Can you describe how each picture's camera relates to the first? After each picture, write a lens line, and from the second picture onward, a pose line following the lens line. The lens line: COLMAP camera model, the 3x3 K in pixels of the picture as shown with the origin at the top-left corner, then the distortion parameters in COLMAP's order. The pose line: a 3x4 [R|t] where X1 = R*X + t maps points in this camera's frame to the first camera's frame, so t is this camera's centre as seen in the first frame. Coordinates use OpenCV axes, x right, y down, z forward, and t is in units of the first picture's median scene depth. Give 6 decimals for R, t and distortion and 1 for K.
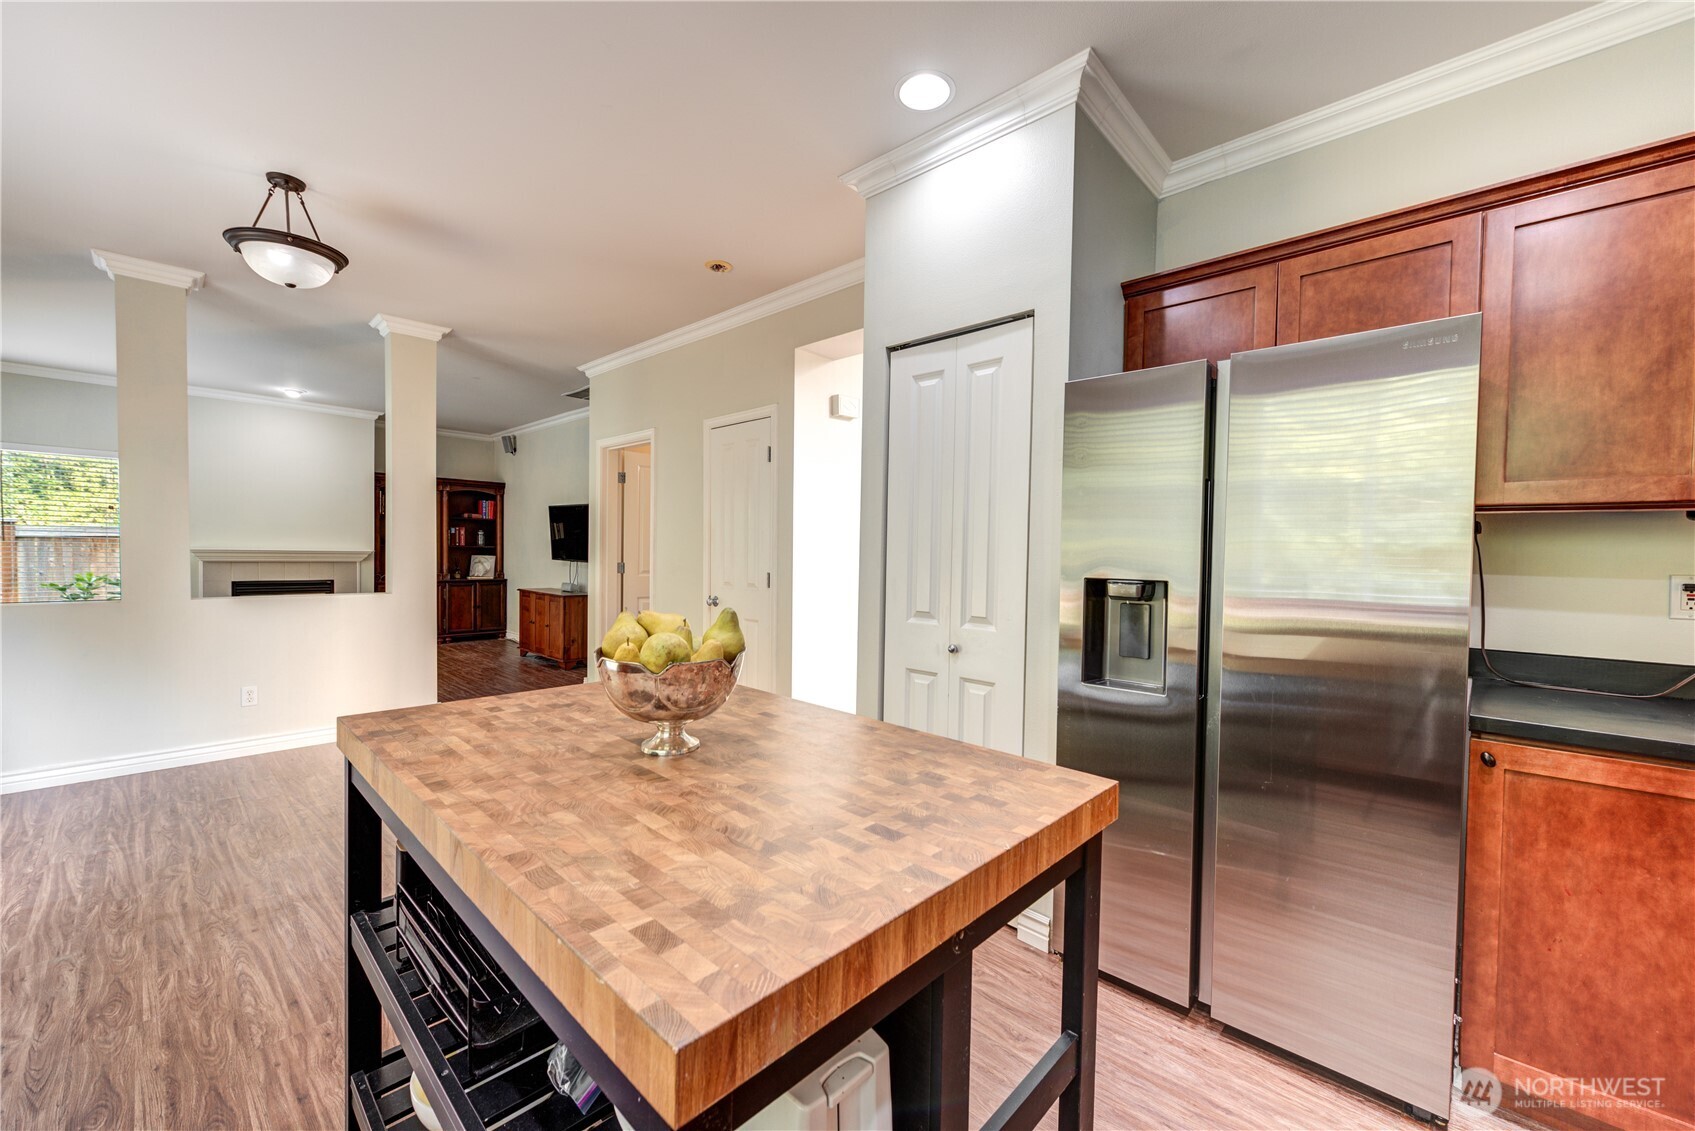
lens RADIAL K [[664.3, 0, 855.5], [0, 664.3, 566.7], [0, 0, 1]] dist [0.001609, -0.000979]
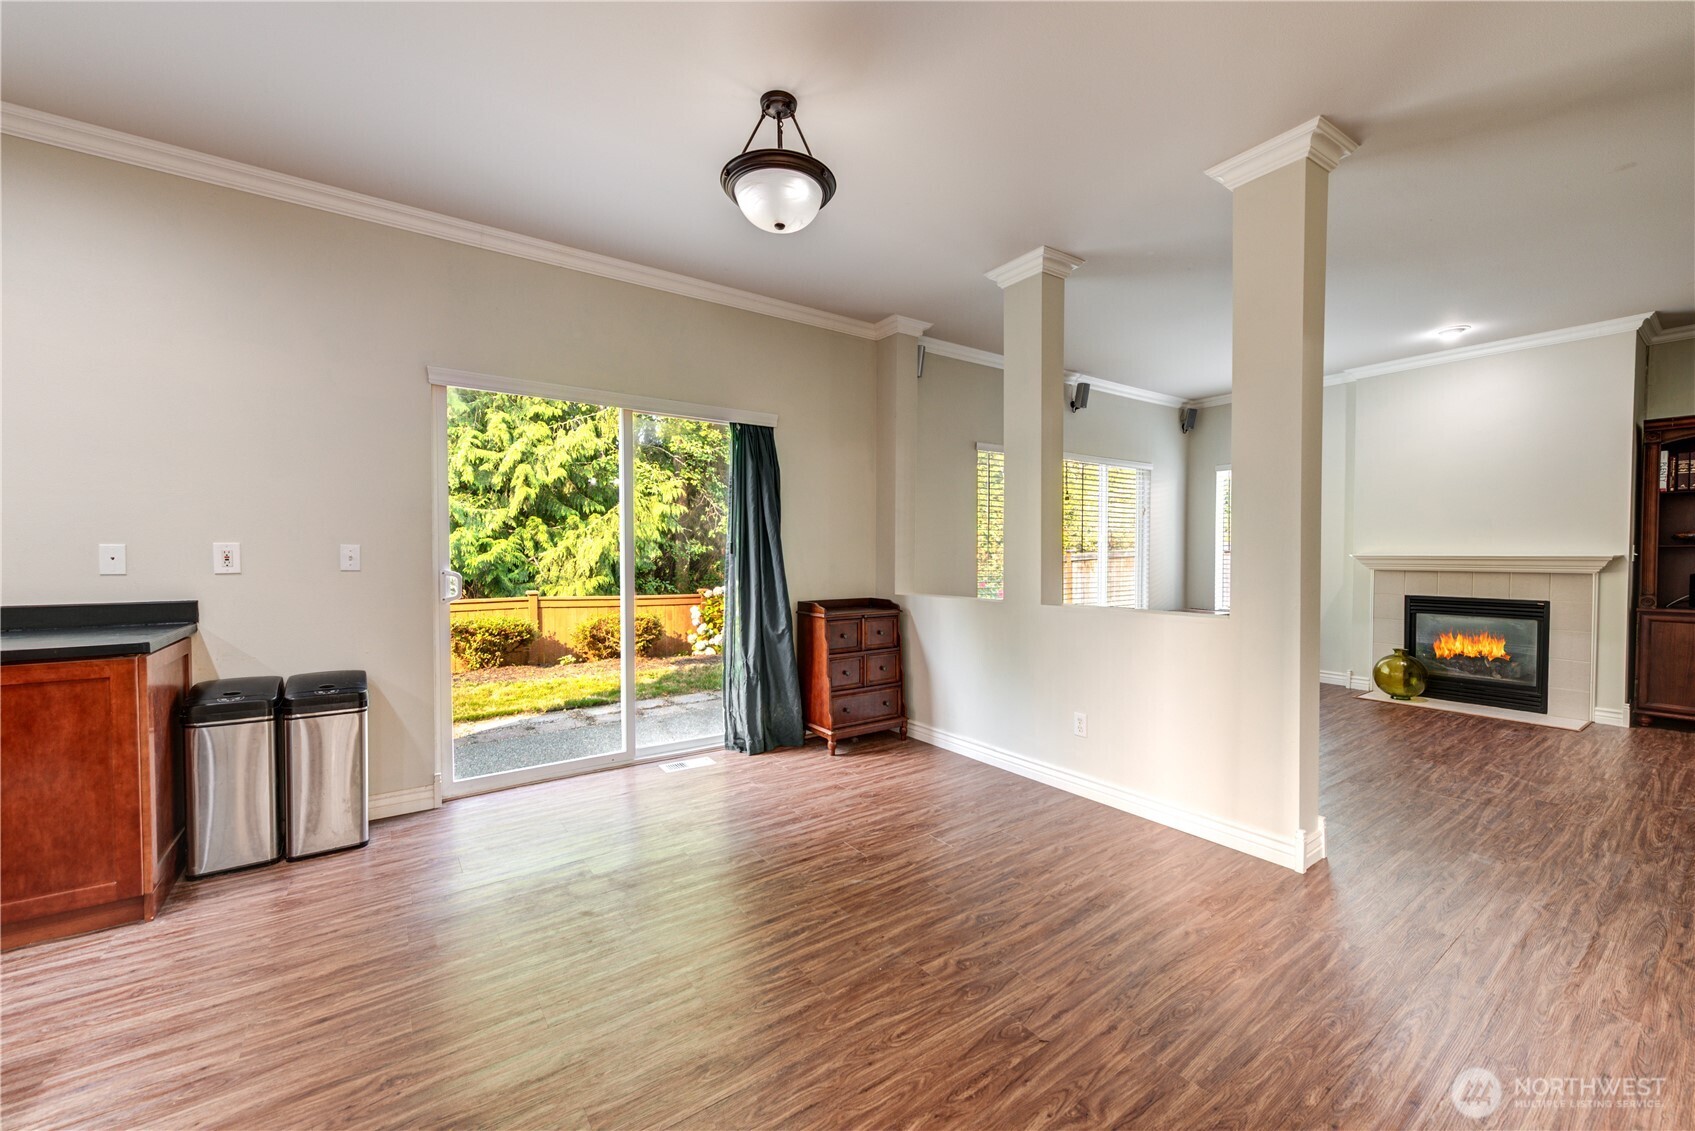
lens RADIAL K [[664.3, 0, 861.7], [0, 664.3, 565.9], [0, 0, 1]] dist [0.001609, -0.000979]
pose [[-0.199241, 0.002457, -0.979947, -0.065473], [-0.025086, 0.999656, 0.007607, -0.007811], [0.979629, 0.026098, -0.199111, 1.572425]]
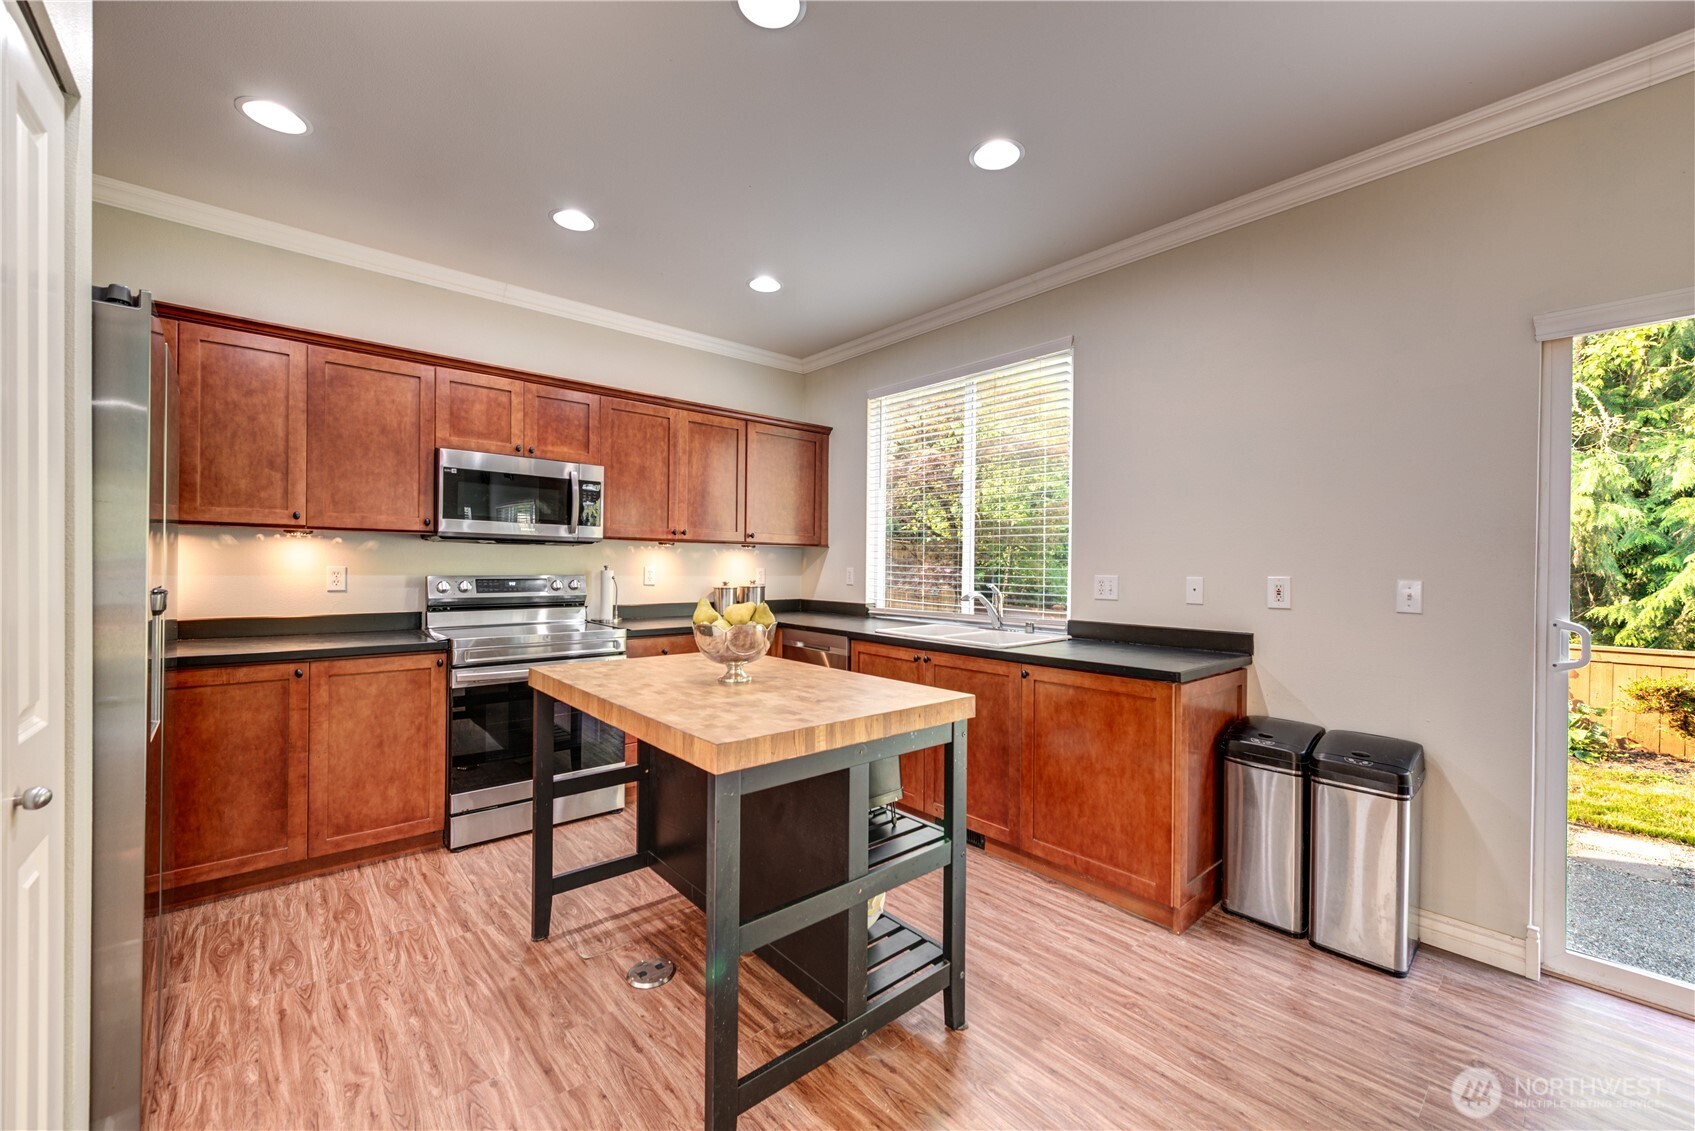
lens RADIAL K [[664.3, 0, 857.8], [0, 664.3, 570.4], [0, 0, 1]] dist [0.001609, -0.000979]
pose [[-0.994059, -0.031005, 0.104329, -0.408691], [-0.027937, 0.999137, 0.030746, -0.037799], [-0.105192, 0.027649, -0.994068, 1.434432]]
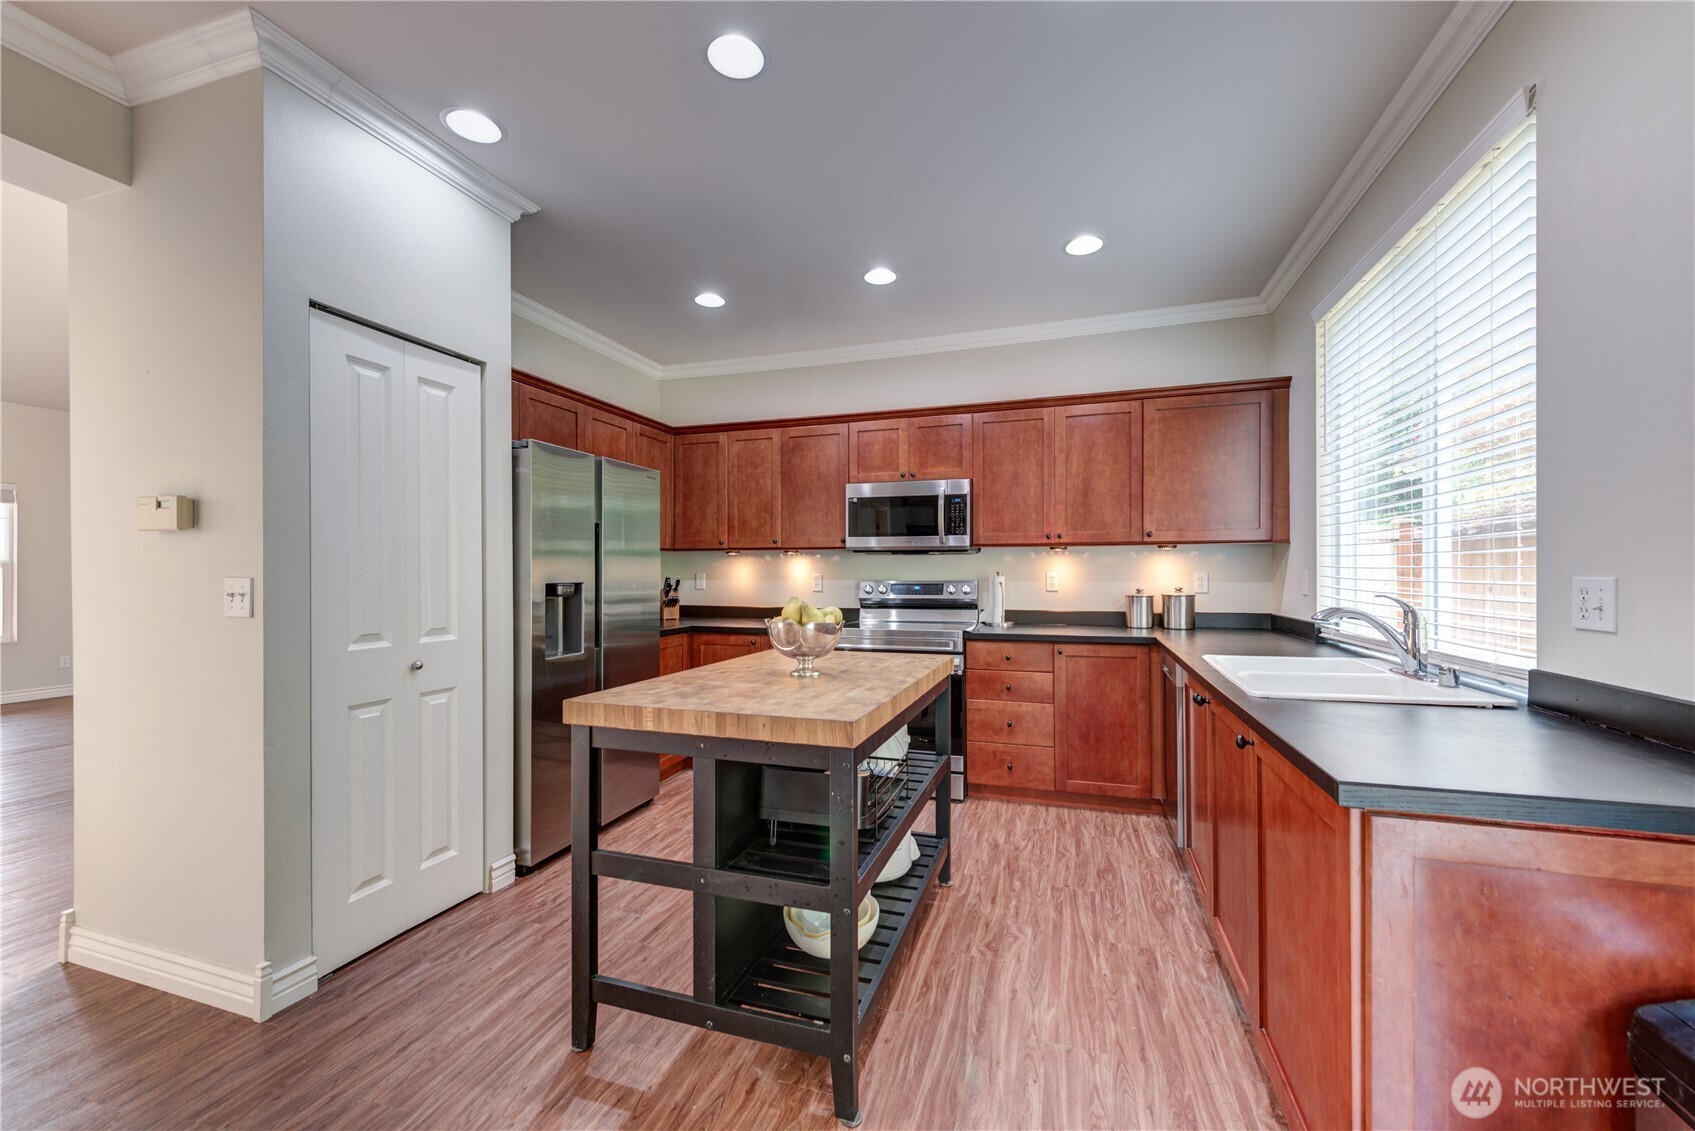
lens RADIAL K [[664.3, 0, 847.0], [0, 664.3, 569.9], [0, 0, 1]] dist [0.001609, -0.000979]
pose [[-0.410176, -0.014469, 0.911892, -1.073762], [0.014451, 0.999645, 0.022362, -0.030410], [-0.911892, 0.022350, -0.409821, 0.888821]]
